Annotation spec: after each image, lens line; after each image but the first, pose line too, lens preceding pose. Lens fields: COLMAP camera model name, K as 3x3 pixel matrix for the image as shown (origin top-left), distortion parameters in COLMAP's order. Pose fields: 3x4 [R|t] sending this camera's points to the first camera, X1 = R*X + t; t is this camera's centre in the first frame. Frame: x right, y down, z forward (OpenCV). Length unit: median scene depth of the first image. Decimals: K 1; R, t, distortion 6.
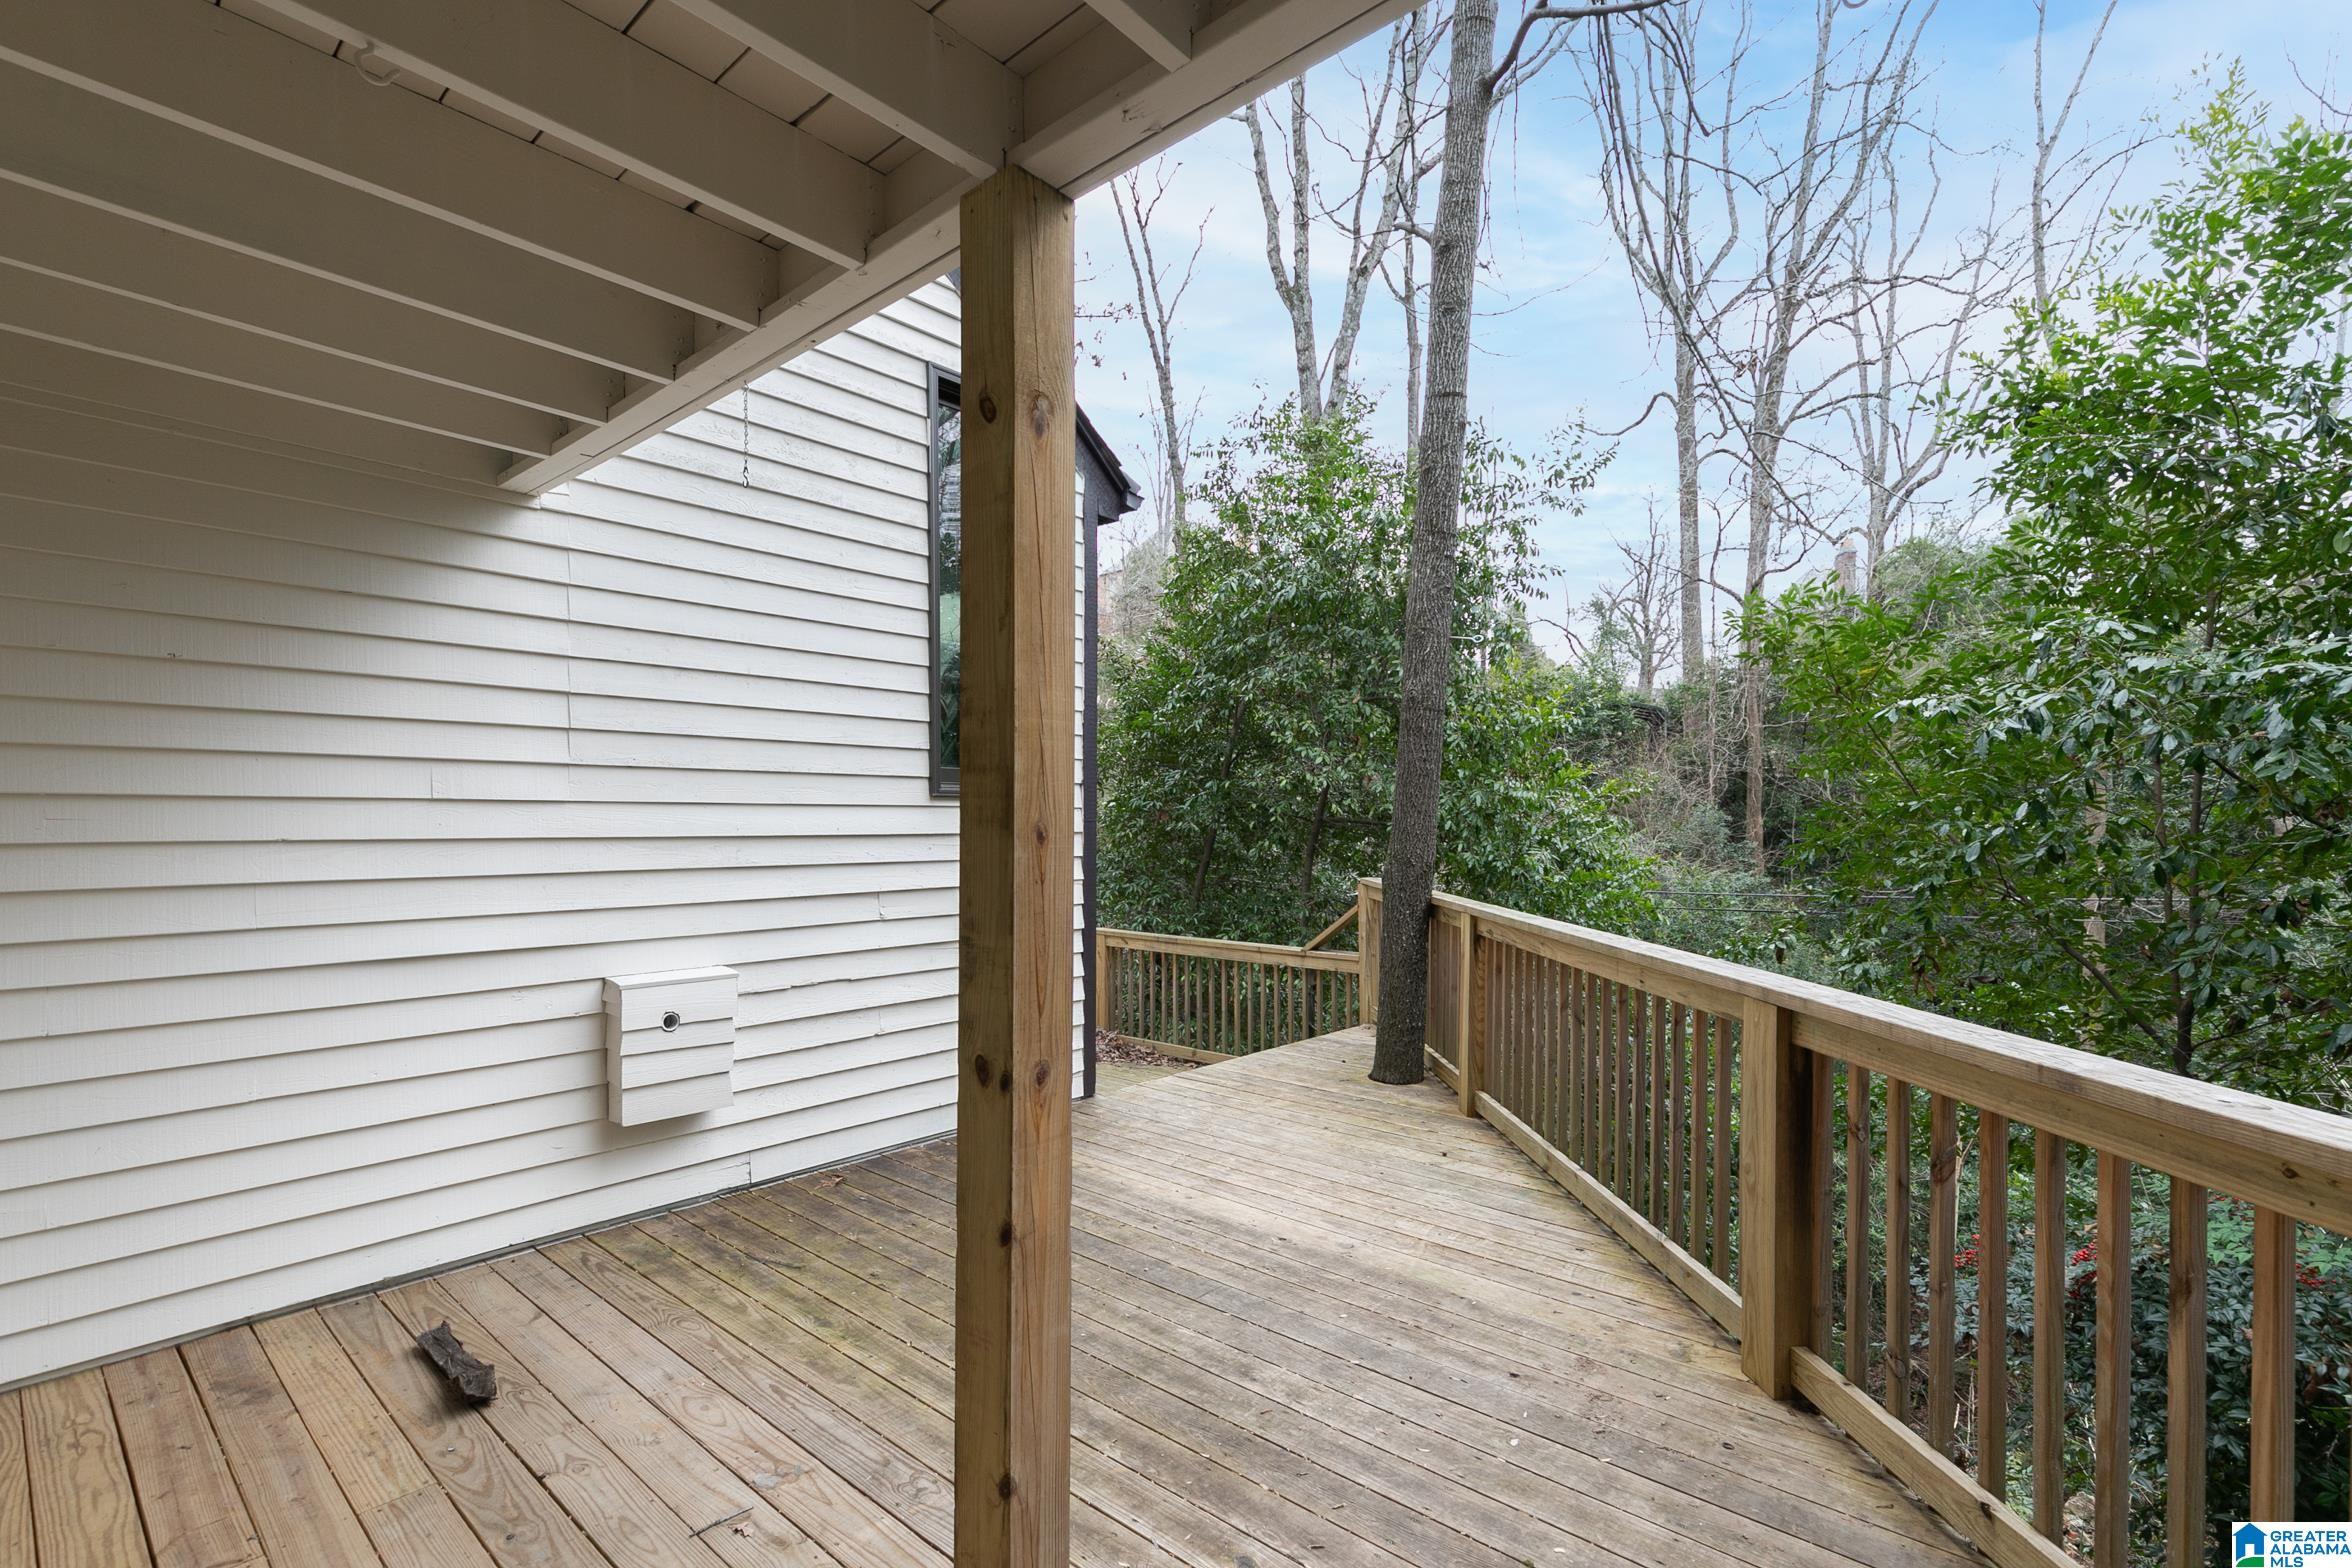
lens RADIAL K [[1069.7, 0, 1175.1], [0, 1069.7, 804.5], [0, 0, 1]] dist [-0.000512, -0.000063]
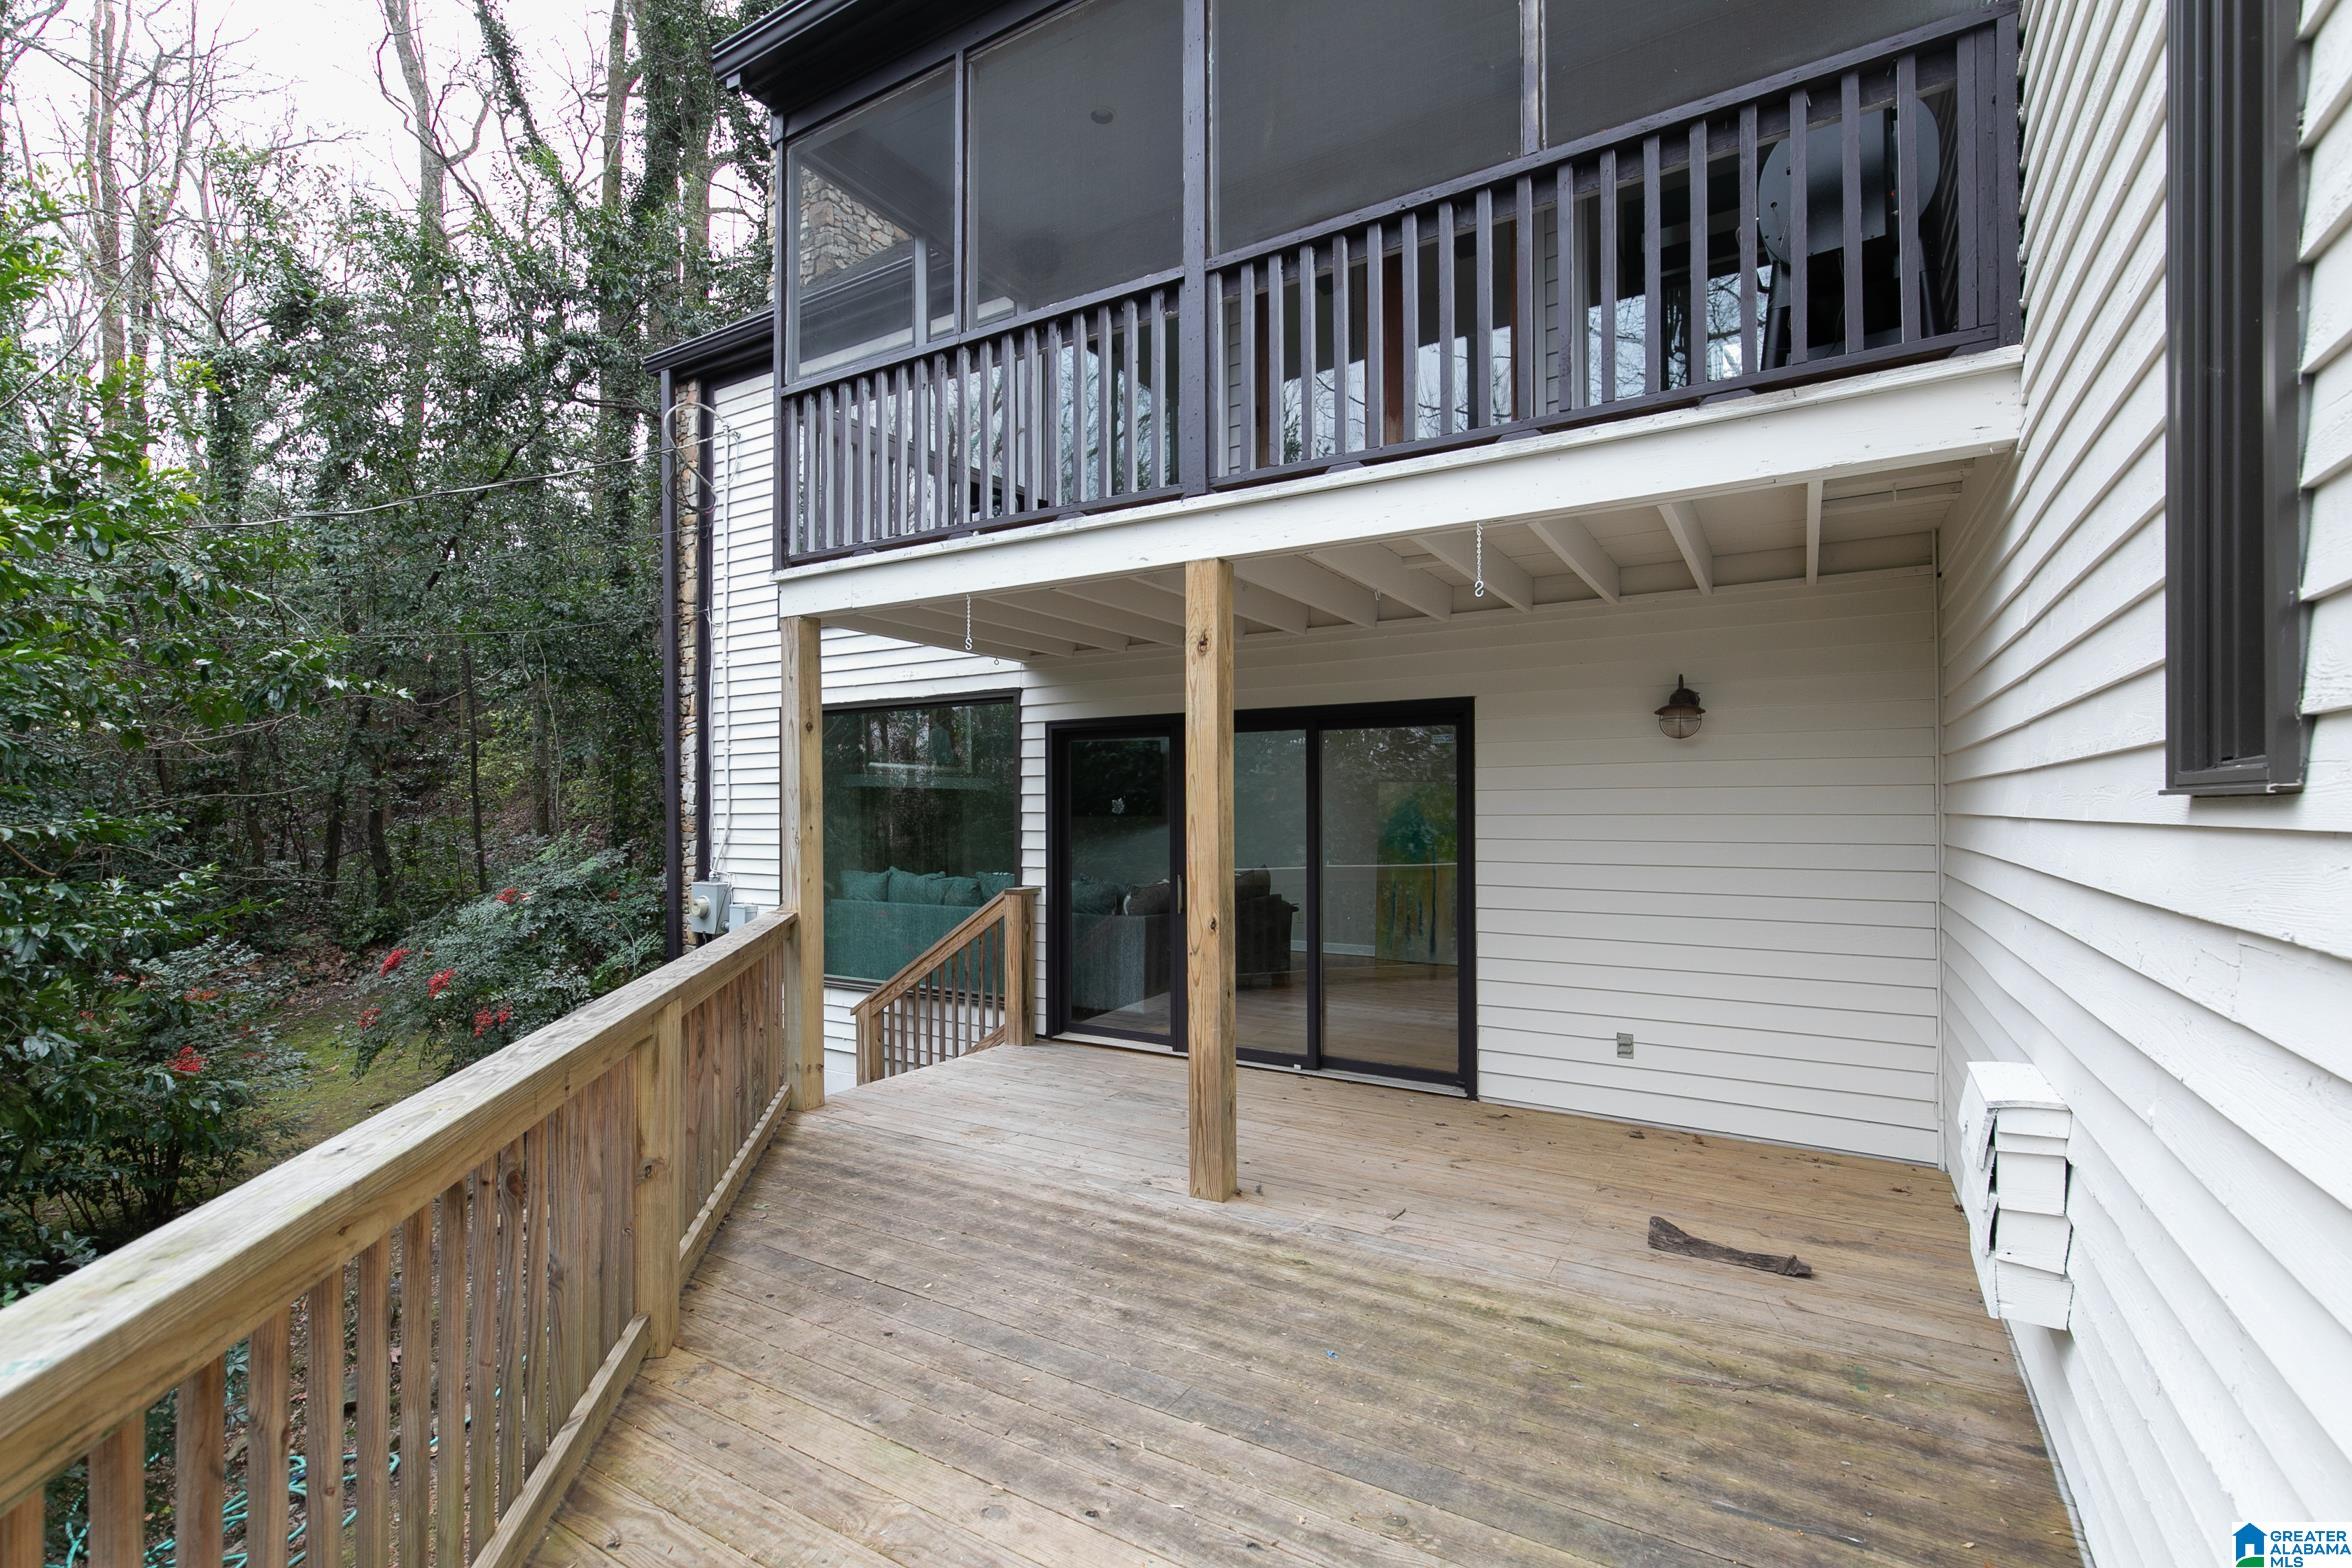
lens RADIAL K [[1069.7, 0, 1174.6], [0, 1069.7, 799.9], [0, 0, 1]] dist [-0.000512, -0.000063]
pose [[-0.985347, -0.000659, -0.170560, 0.195549], [0.002649, 0.999813, -0.019162, -0.005530], [0.170541, -0.019333, -0.985161, 1.992536]]
